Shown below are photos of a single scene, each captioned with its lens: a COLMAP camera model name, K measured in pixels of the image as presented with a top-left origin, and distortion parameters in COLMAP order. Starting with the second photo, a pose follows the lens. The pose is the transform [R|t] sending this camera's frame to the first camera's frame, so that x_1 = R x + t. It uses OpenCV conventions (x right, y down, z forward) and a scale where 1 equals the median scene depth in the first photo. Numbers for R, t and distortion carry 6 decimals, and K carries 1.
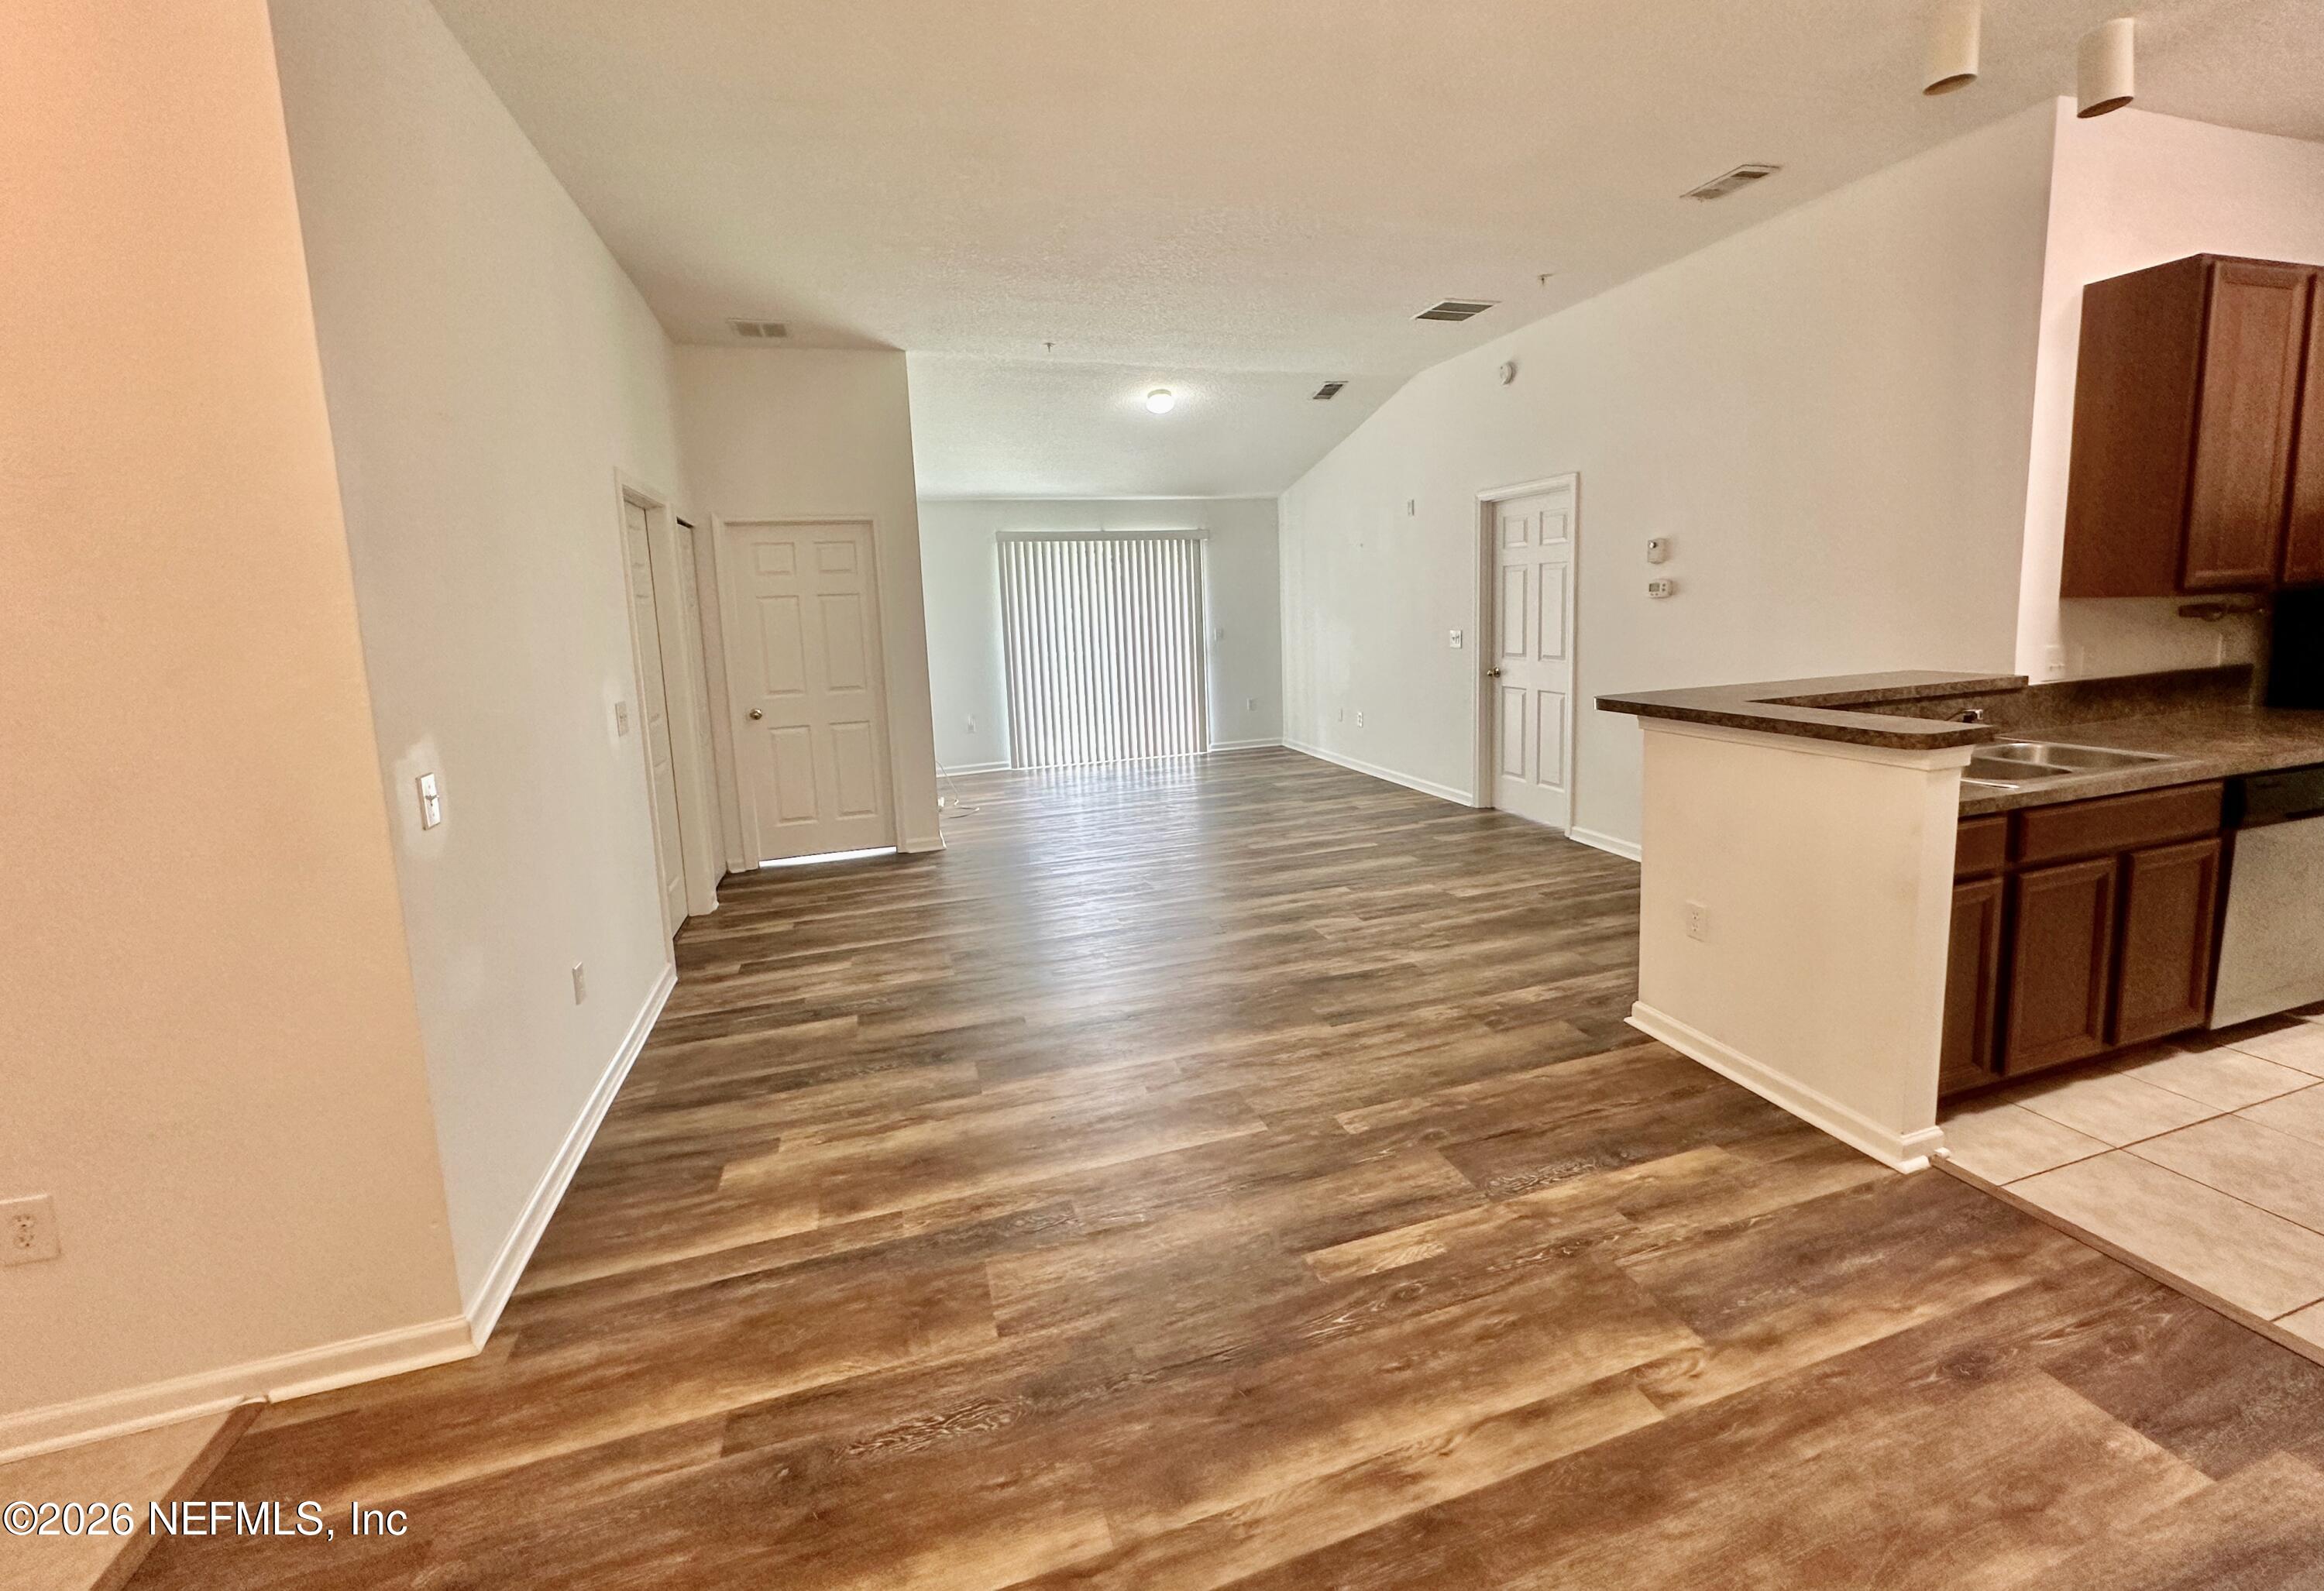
lens RADIAL K [[931.4, 0, 1162.3], [0, 931.4, 714.6], [0, 0, 1]] dist [-0.001246, 0.000237]
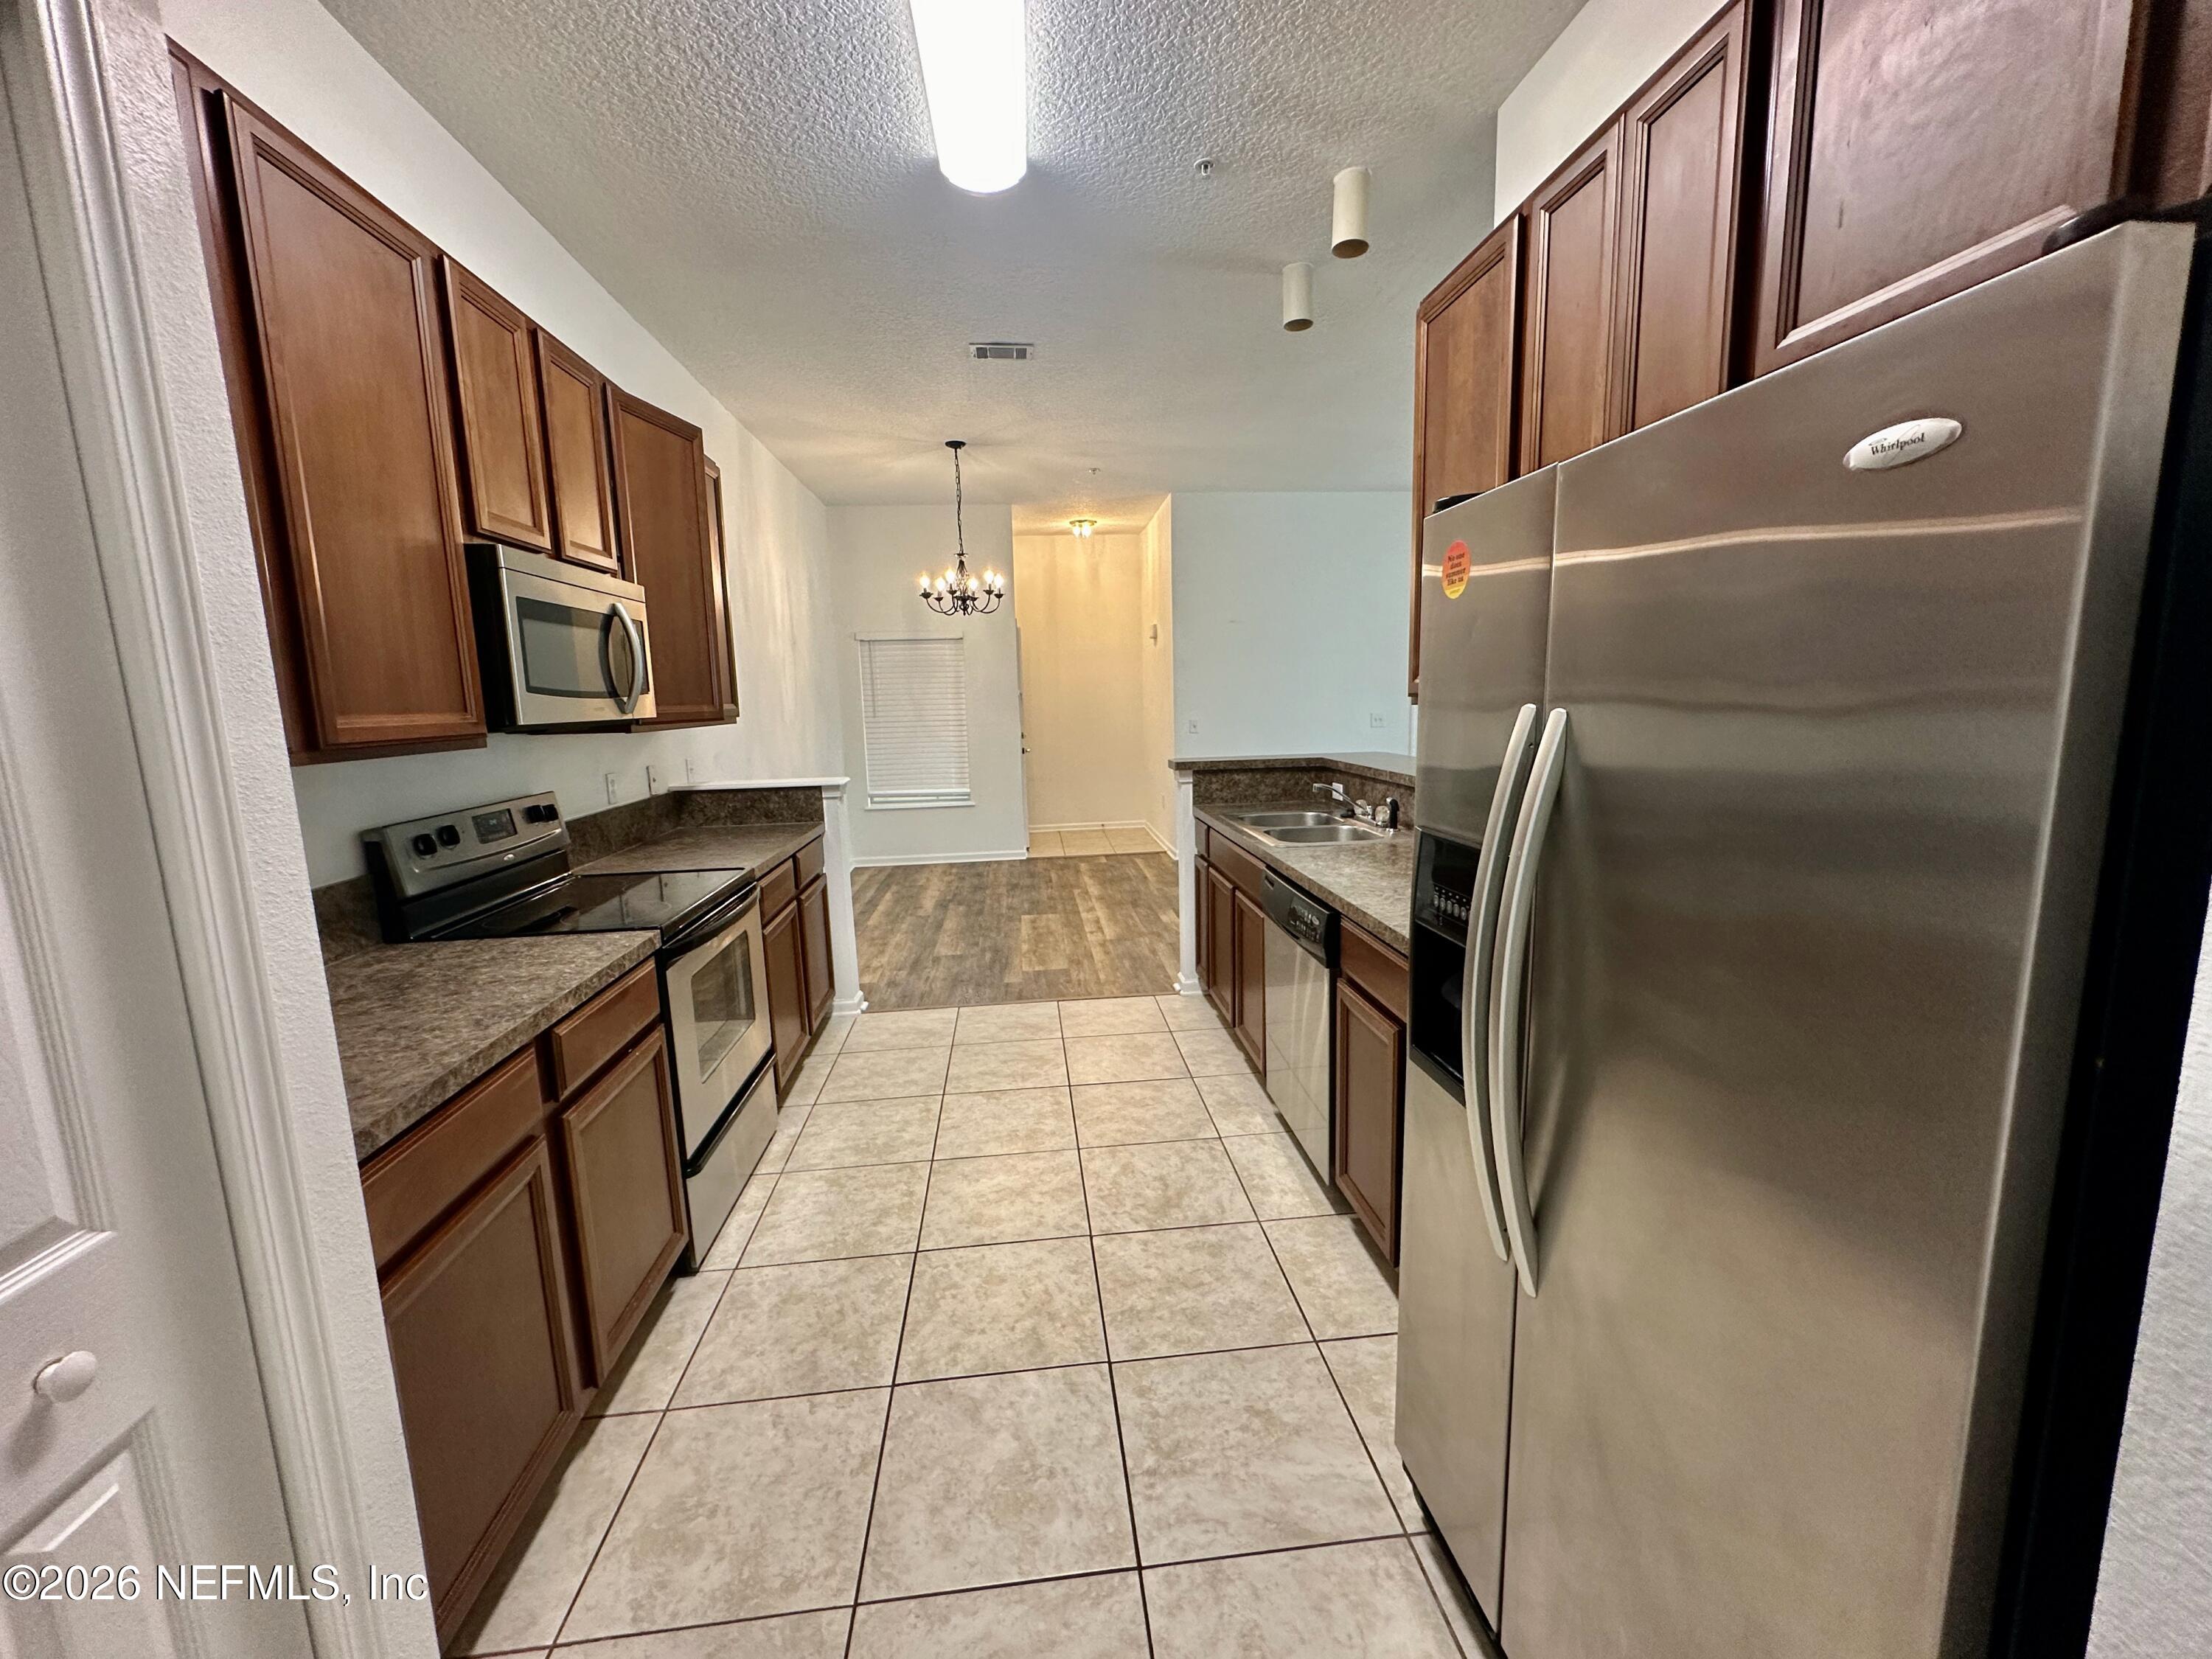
lens RADIAL K [[886.1, 0, 1106.5], [0, 886.1, 826.0], [0, 0, 1]] dist [-0.001880, 0.000640]
pose [[-0.197542, 0.189640, -0.961776, 2.485751], [-0.084100, 0.974214, 0.209366, -0.208499], [0.976680, 0.122244, -0.176499, 1.115238]]
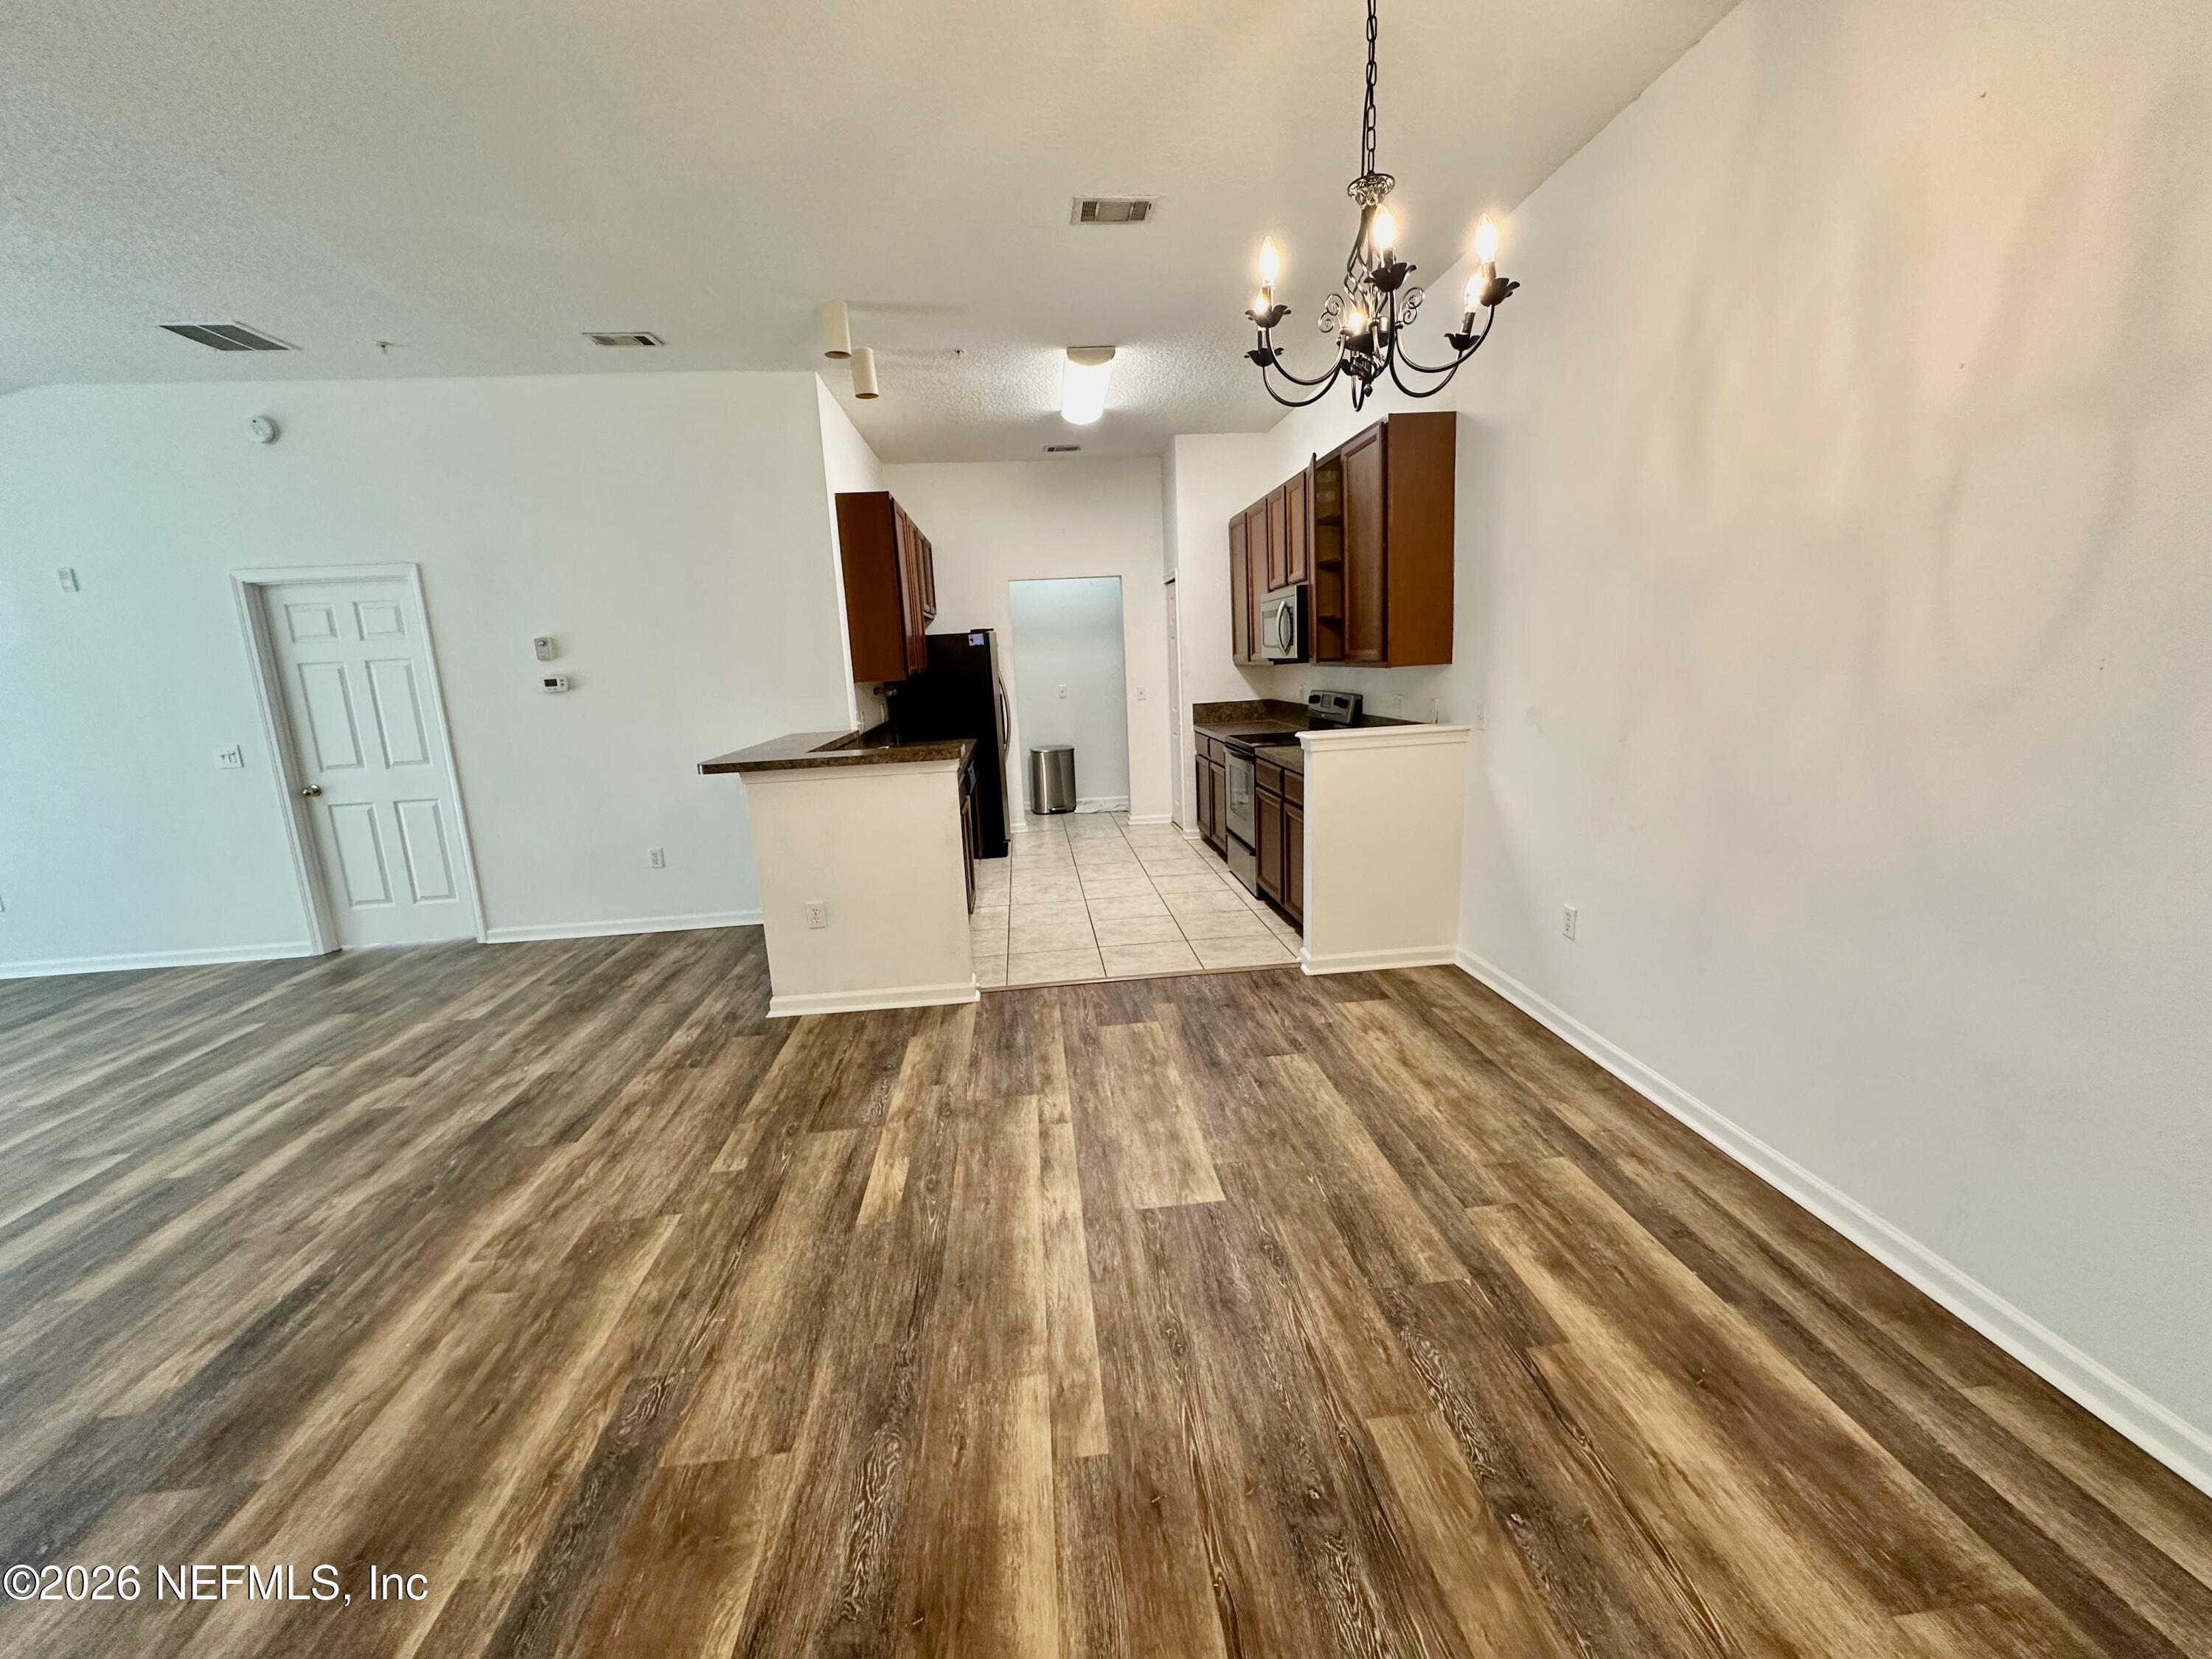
lens RADIAL K [[886.1, 0, 1106.5], [0, 886.1, 826.0], [0, 0, 1]] dist [-0.001880, 0.000640]
pose [[0.207267, -0.156877, 0.965624, -0.695669], [0.157870, 0.979485, 0.125243, -0.002169], [-0.965462, 0.126485, 0.227781, 0.334089]]
